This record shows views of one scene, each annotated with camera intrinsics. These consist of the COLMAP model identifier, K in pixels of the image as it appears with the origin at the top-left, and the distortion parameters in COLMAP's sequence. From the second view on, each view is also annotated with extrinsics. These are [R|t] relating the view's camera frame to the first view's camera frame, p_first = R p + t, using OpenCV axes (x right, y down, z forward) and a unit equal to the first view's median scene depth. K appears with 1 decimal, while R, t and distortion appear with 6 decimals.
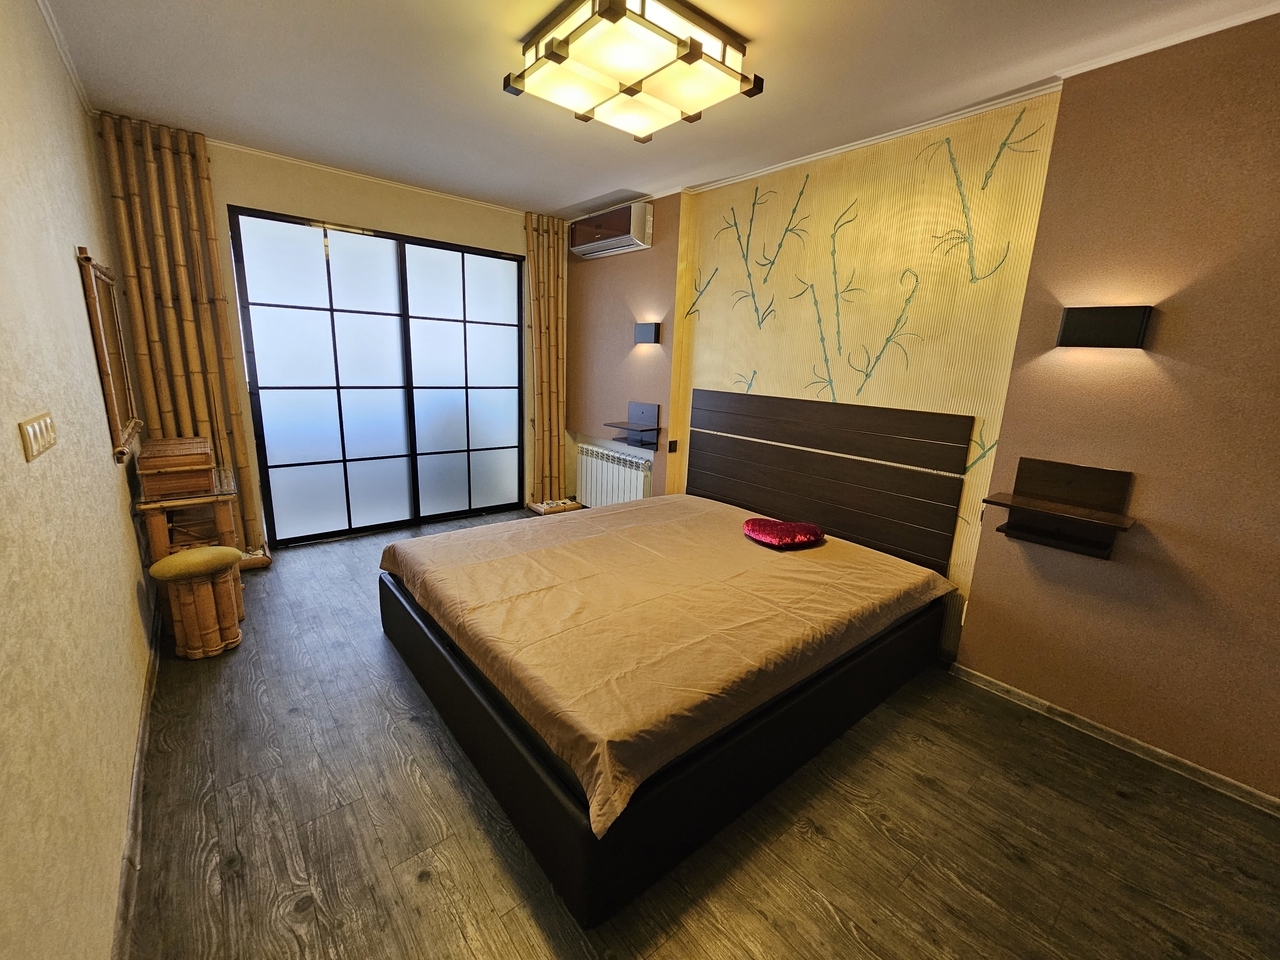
lens RADIAL K [[525.3, 0, 644.5], [0, 525.3, 473.2], [0, 0, 1]] dist [-0.003291, 0.000982]
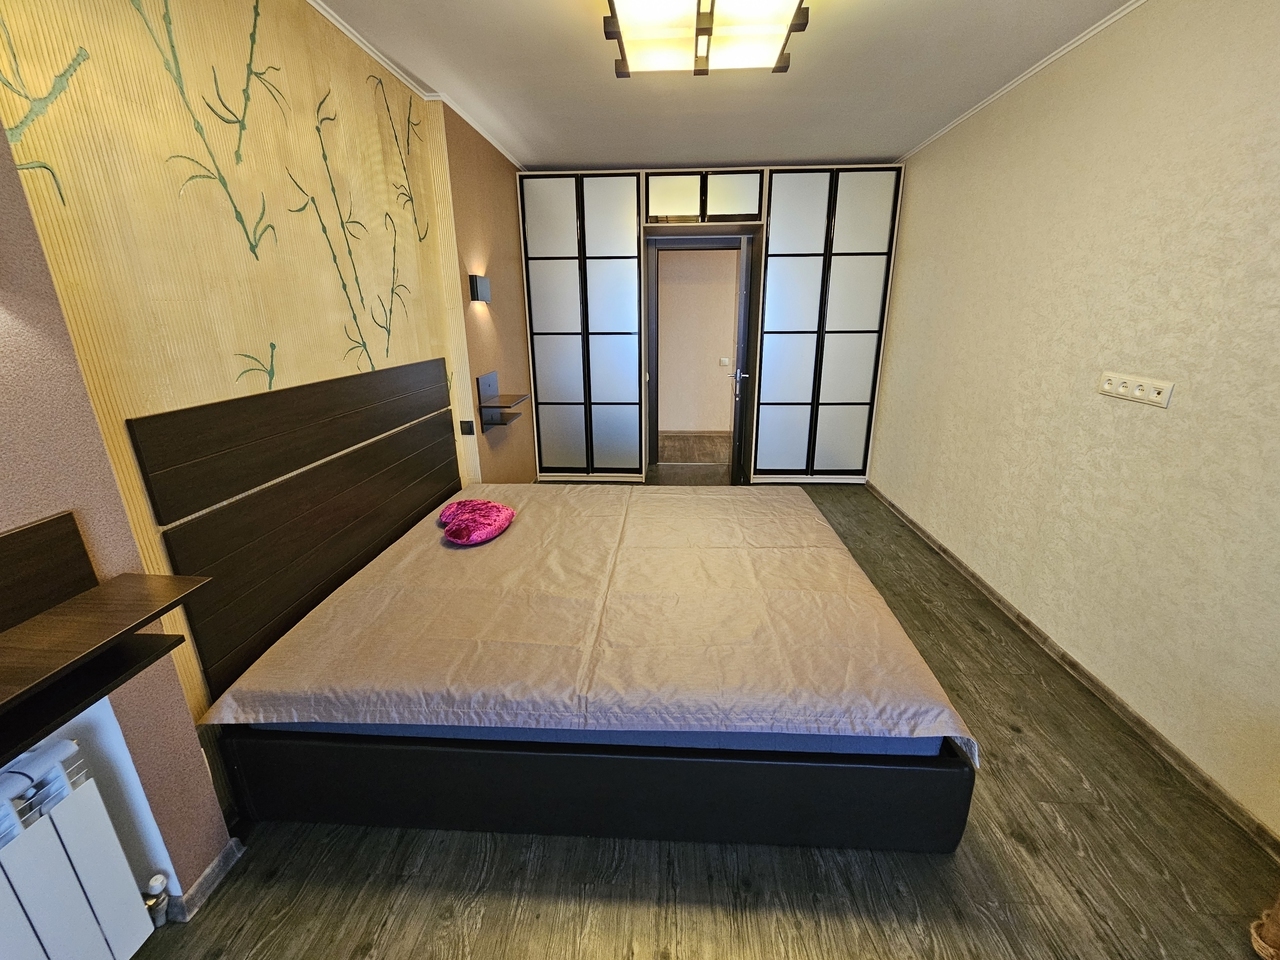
lens RADIAL K [[525.3, 0, 644.5], [0, 525.3, 473.2], [0, 0, 1]] dist [-0.003291, 0.000982]
pose [[-0.728201, -0.238935, 0.642366, -0.463671], [0.119415, 0.878693, 0.462211, -0.308144], [-0.674881, 0.413291, -0.611332, 1.246217]]
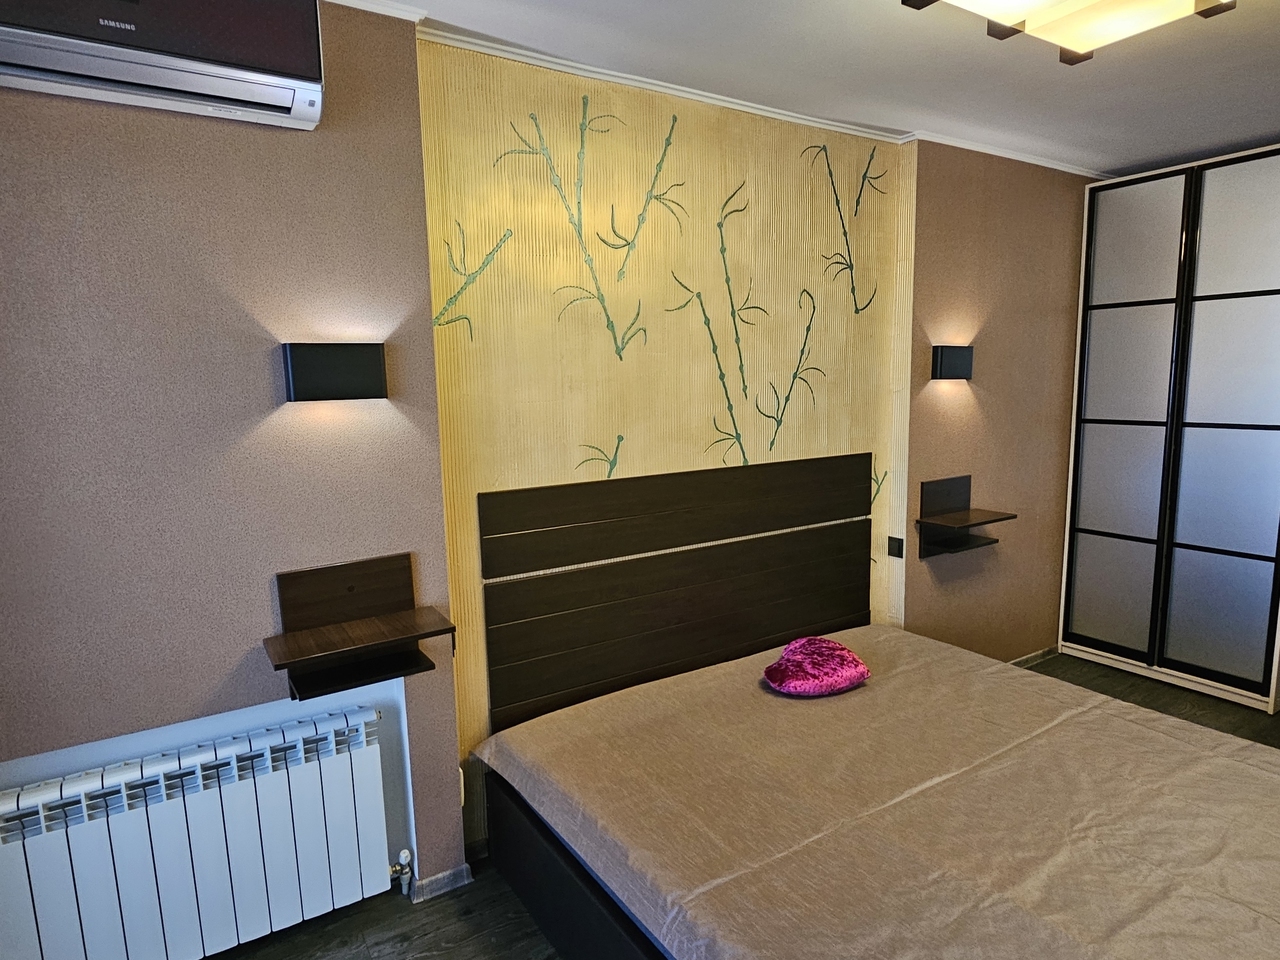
lens RADIAL K [[759.0, 0, 637.0], [0, 759.0, 488.5], [0, 0, 1]] dist [-0.002280, -0.000443]
pose [[0.130030, -0.189882, 0.973158, -0.629532], [0.236577, 0.959085, 0.155525, -0.289758], [-0.962873, 0.210004, 0.169631, 0.957196]]
